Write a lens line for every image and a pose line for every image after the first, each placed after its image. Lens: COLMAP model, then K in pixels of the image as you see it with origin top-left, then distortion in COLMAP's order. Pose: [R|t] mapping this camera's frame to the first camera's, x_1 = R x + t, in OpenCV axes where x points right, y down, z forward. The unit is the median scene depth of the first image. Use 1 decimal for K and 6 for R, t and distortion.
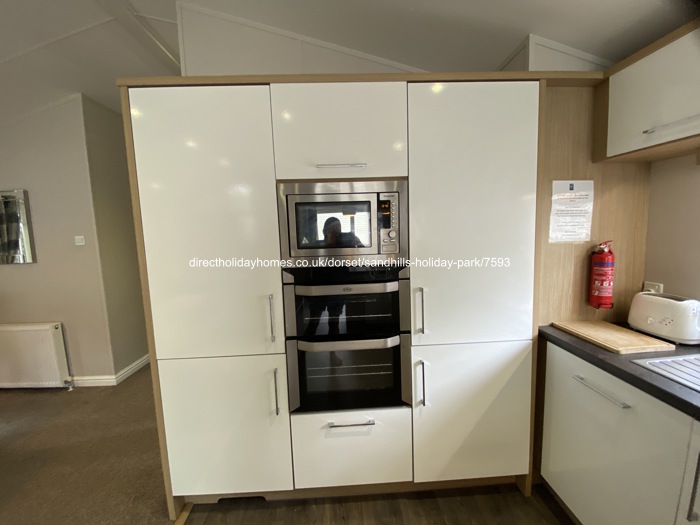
lens RADIAL K [[284.2, 0, 348.9], [0, 284.2, 262.2], [0, 0, 1]] dist [0.011976, -0.015746]
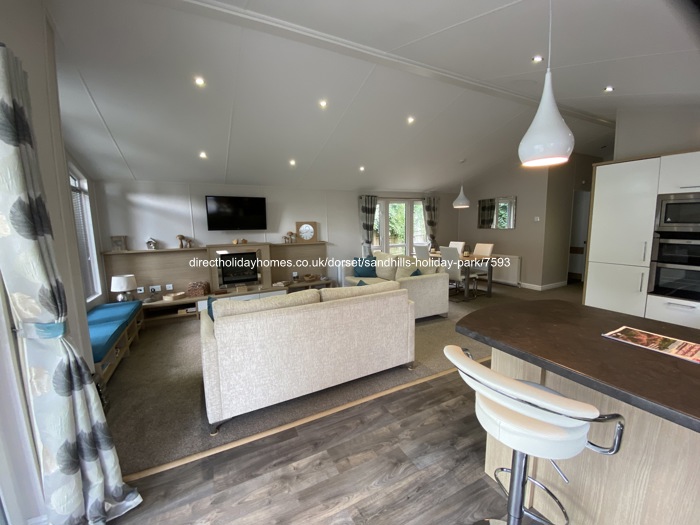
lens RADIAL K [[284.2, 0, 351.2], [0, 284.2, 261.4], [0, 0, 1]] dist [0.011976, -0.015746]
pose [[0.422149, 0.141465, -0.895421, 0.448827], [-0.084734, 0.989582, 0.116393, 0.111926], [0.902558, 0.026737, 0.429738, -1.226623]]
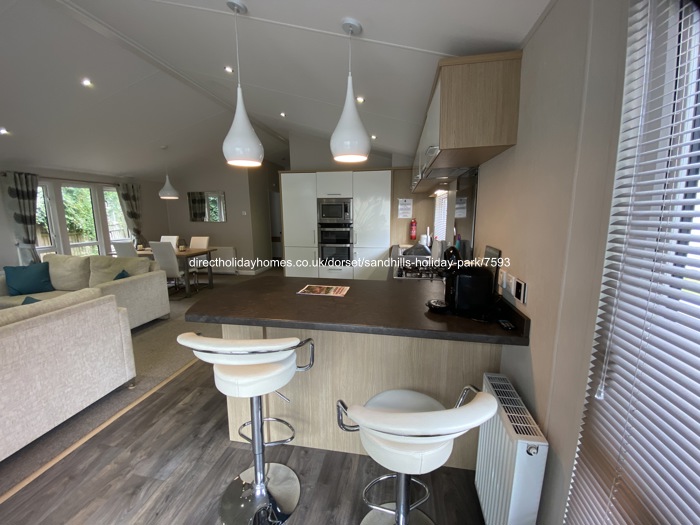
lens RADIAL K [[284.2, 0, 347.5], [0, 284.2, 262.6], [0, 0, 1]] dist [0.011976, -0.015746]
pose [[0.975908, 0.065913, -0.207988, 0.472207], [-0.051324, 0.995878, 0.074786, 0.122049], [0.212060, -0.062309, 0.975268, -1.267263]]
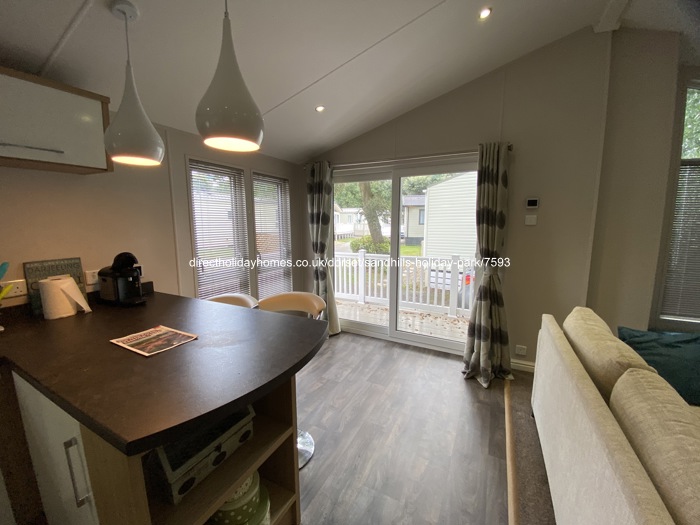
lens RADIAL K [[284.2, 0, 350.5], [0, 284.2, 263.3], [0, 0, 1]] dist [0.011976, -0.015746]
pose [[-0.873920, -0.031414, 0.485053, -0.252760], [0.081609, 0.974261, 0.210132, 0.047697], [-0.479169, 0.223224, -0.848863, -0.370030]]
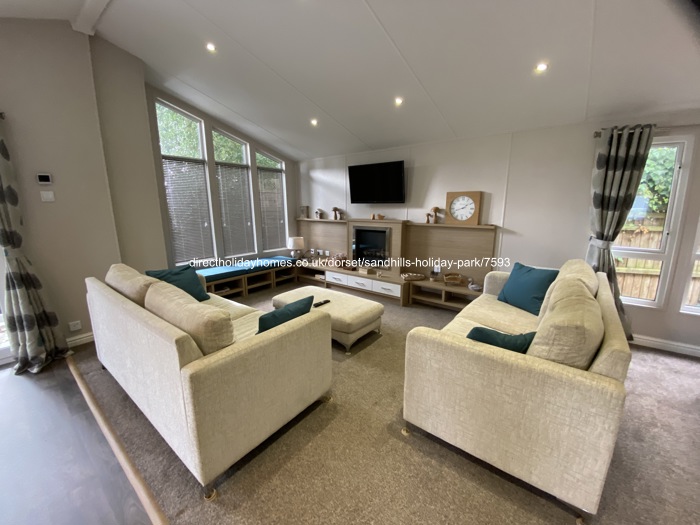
lens RADIAL K [[284.2, 0, 346.3], [0, 284.2, 260.6], [0, 0, 1]] dist [0.011976, -0.015746]
pose [[-0.650737, 0.186753, -0.735979, -0.229364], [-0.049733, 0.956717, 0.286738, 0.043584], [0.757673, 0.223193, -0.613283, -0.121802]]
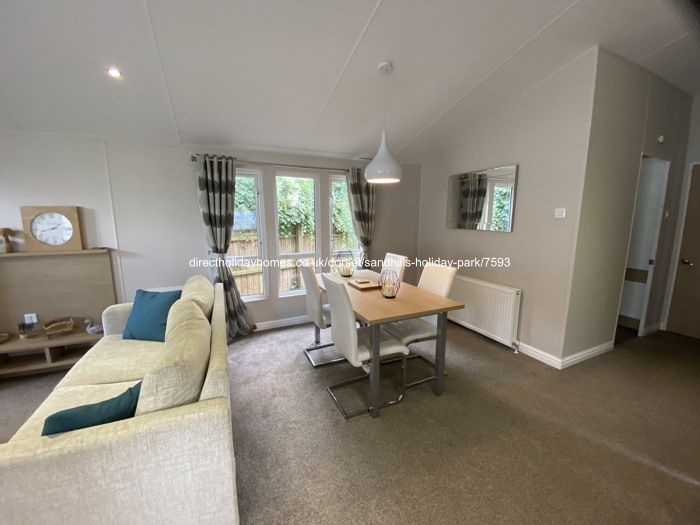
lens RADIAL K [[284.2, 0, 350.5], [0, 284.2, 261.4], [0, 0, 1]] dist [0.011976, -0.015746]
pose [[0.387376, 0.184184, -0.903336, -0.335152], [-0.109410, 0.982100, 0.153325, 0.013348], [0.915406, 0.039439, 0.400594, -0.030685]]
